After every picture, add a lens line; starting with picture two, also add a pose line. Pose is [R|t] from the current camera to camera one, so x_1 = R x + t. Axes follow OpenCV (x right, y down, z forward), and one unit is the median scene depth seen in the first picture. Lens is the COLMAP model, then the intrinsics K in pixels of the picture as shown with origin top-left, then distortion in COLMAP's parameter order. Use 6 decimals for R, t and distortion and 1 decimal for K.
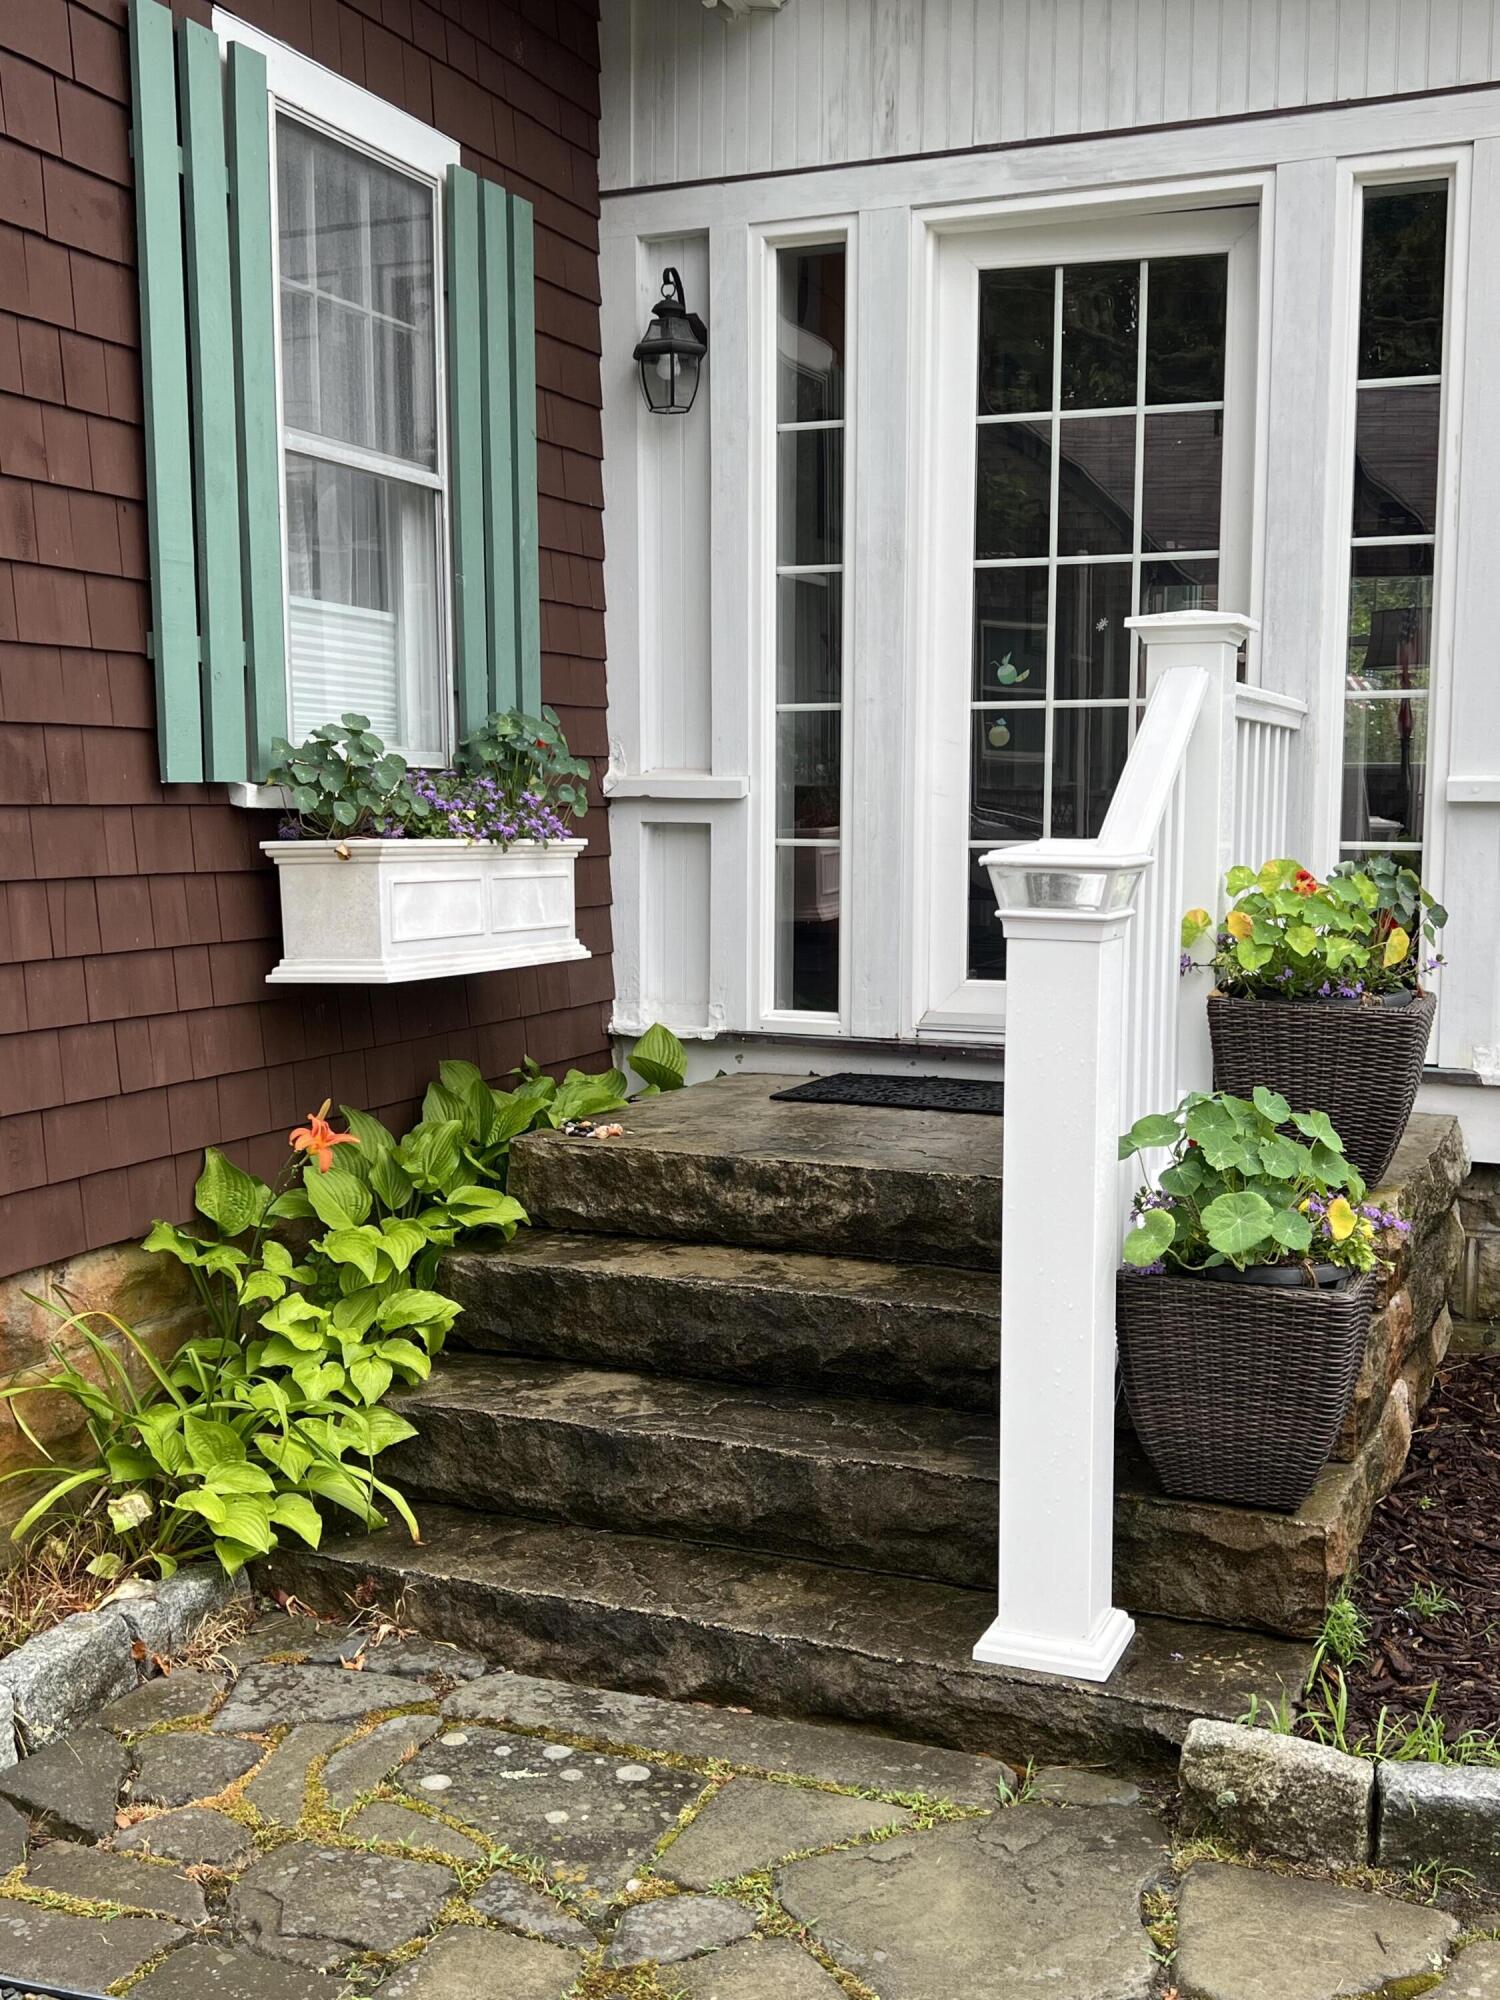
lens RADIAL K [[2090.3, 0, 754.1], [0, 2090.3, 1008.5], [0, 0, 1]] dist [0.048712, 0.000000]
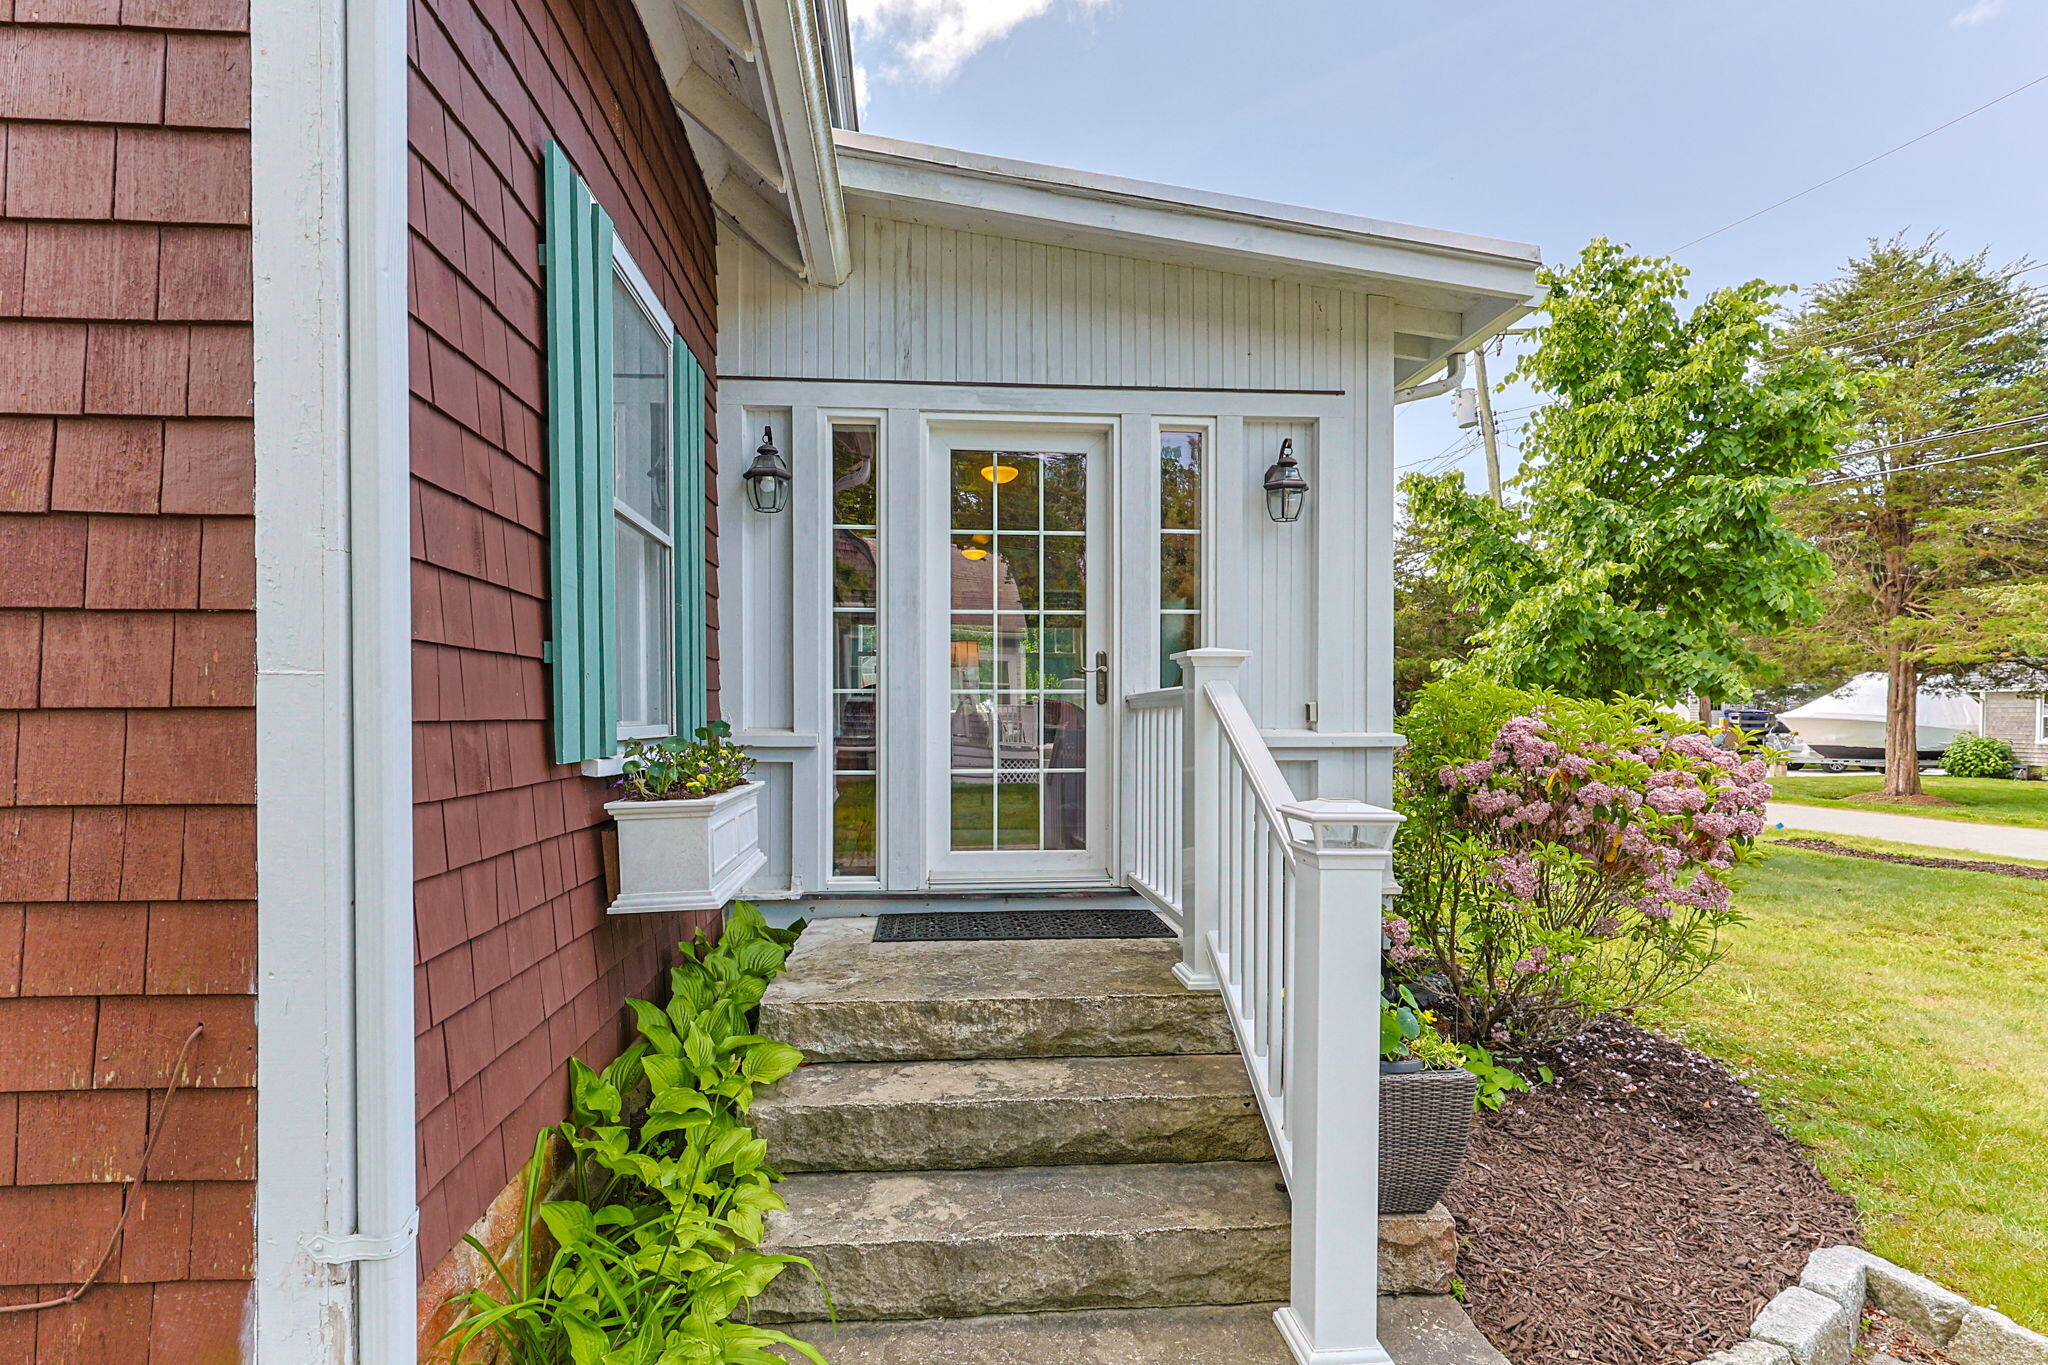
lens RADIAL K [[961.1, 0, 995.3], [0, 961.1, 718.1], [0, 0, 1]] dist [-0.006480, 0.000385]
pose [[0.891818, -0.005211, 0.452365, -0.286709], [0.050573, 0.994814, -0.088242, -0.067346], [-0.449559, 0.101573, 0.887457, 0.366085]]
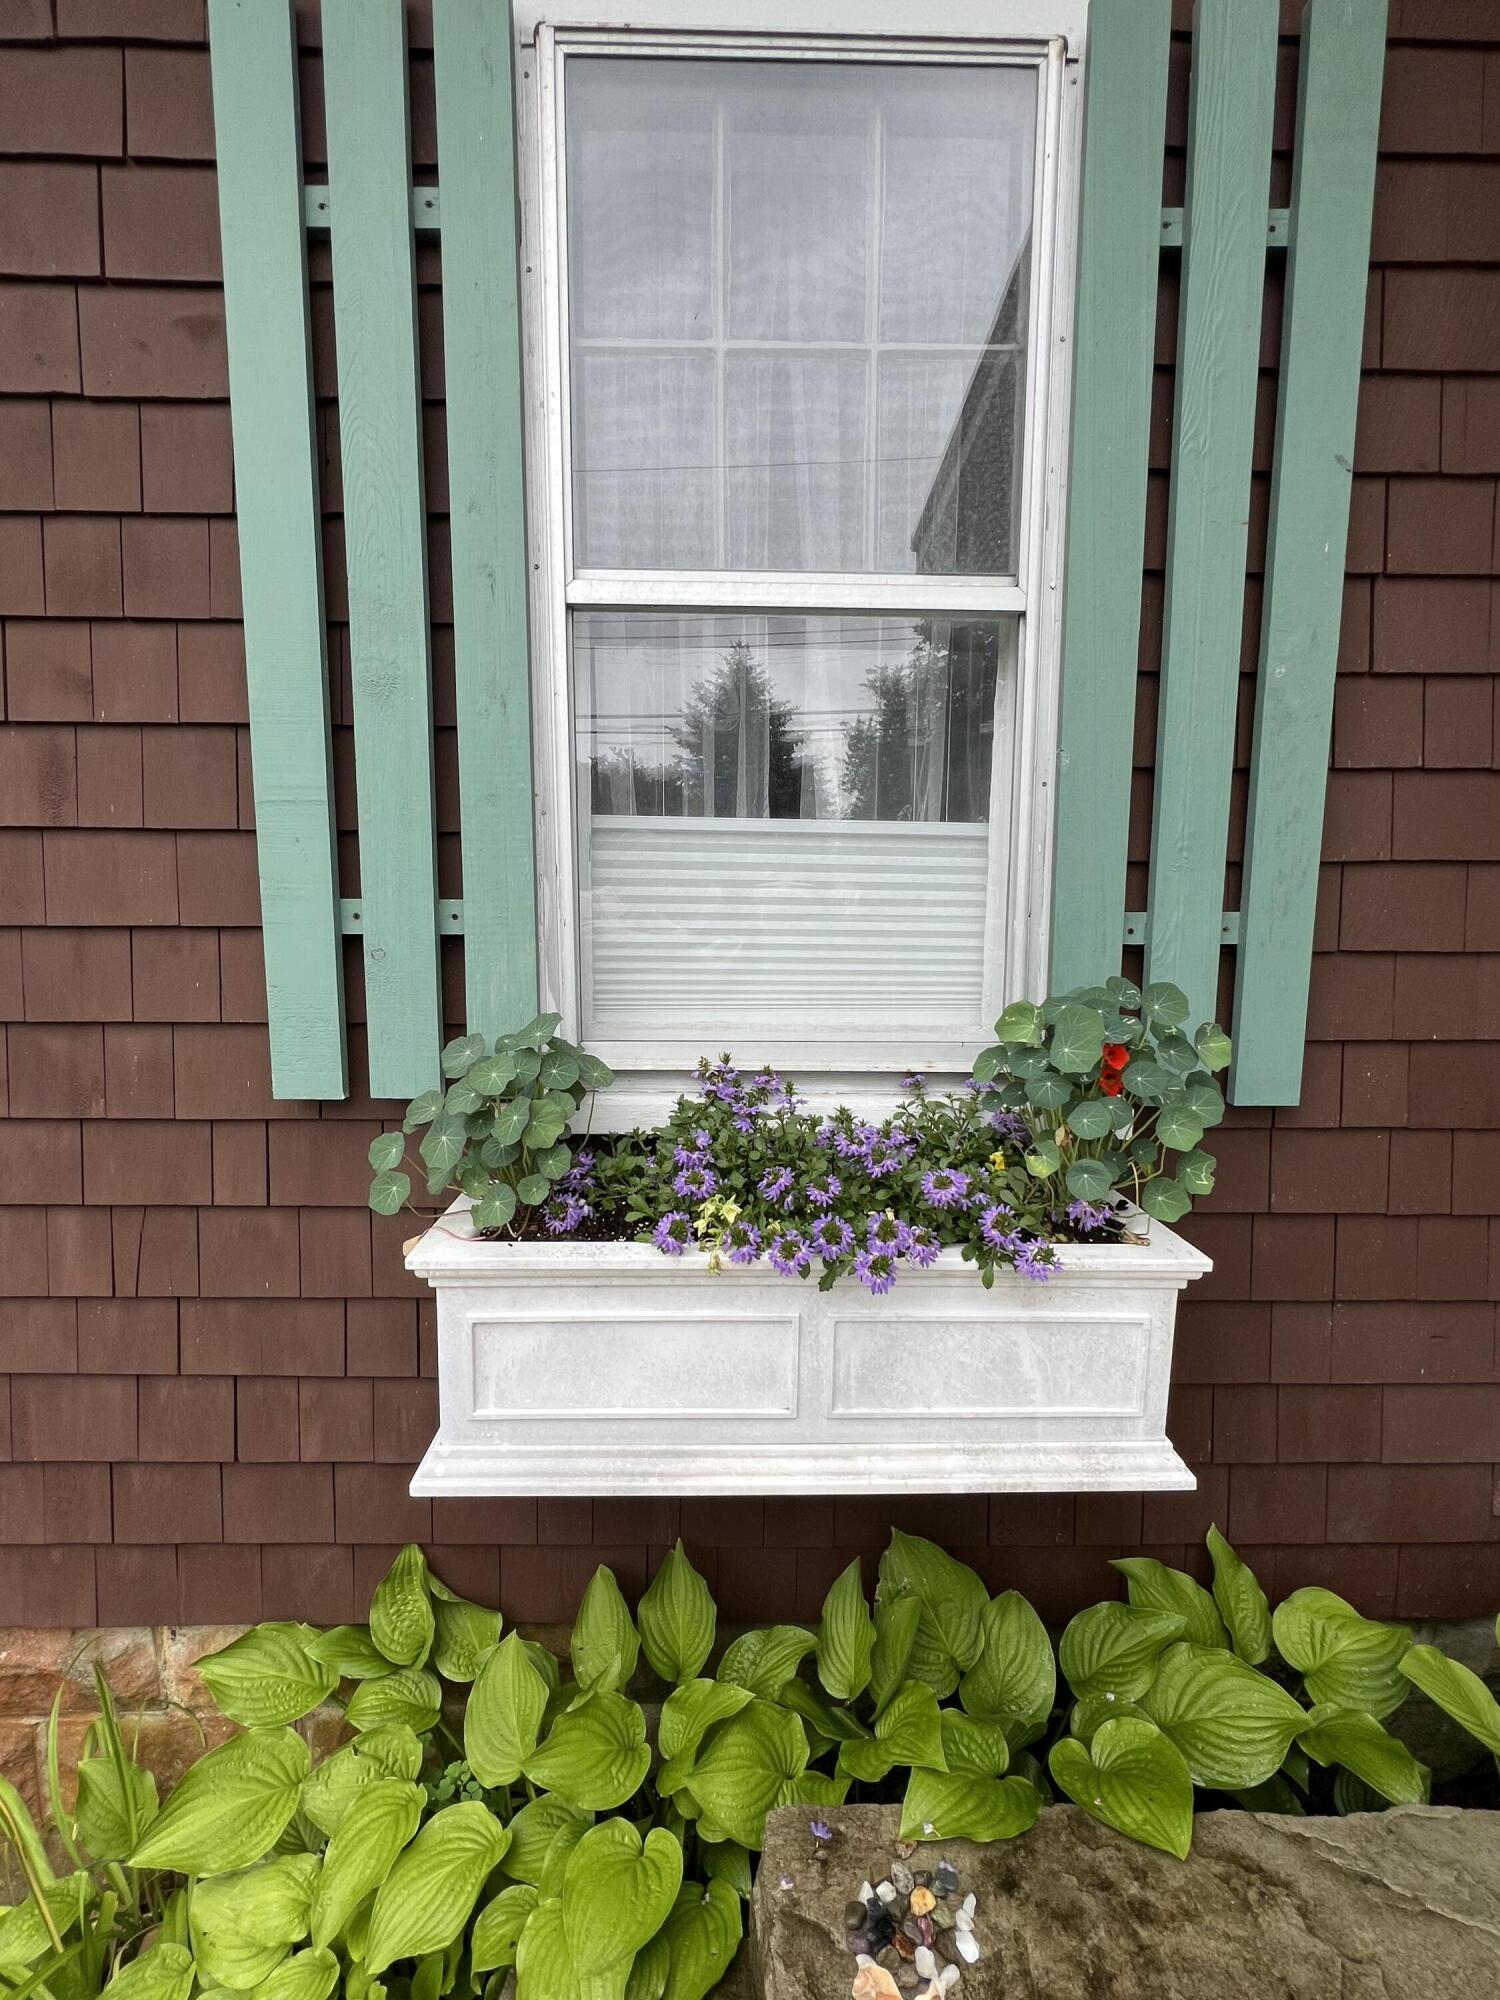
lens RADIAL K [[876.2, 0, 747.5], [0, 876.2, 994.2], [0, 0, 1]] dist [-0.010272, -0.000110]
pose [[0.410612, 0.113760, -0.904686, 0.061874], [-0.099474, 0.991853, 0.079573, -0.172581], [0.906368, 0.057319, 0.418583, 0.946737]]
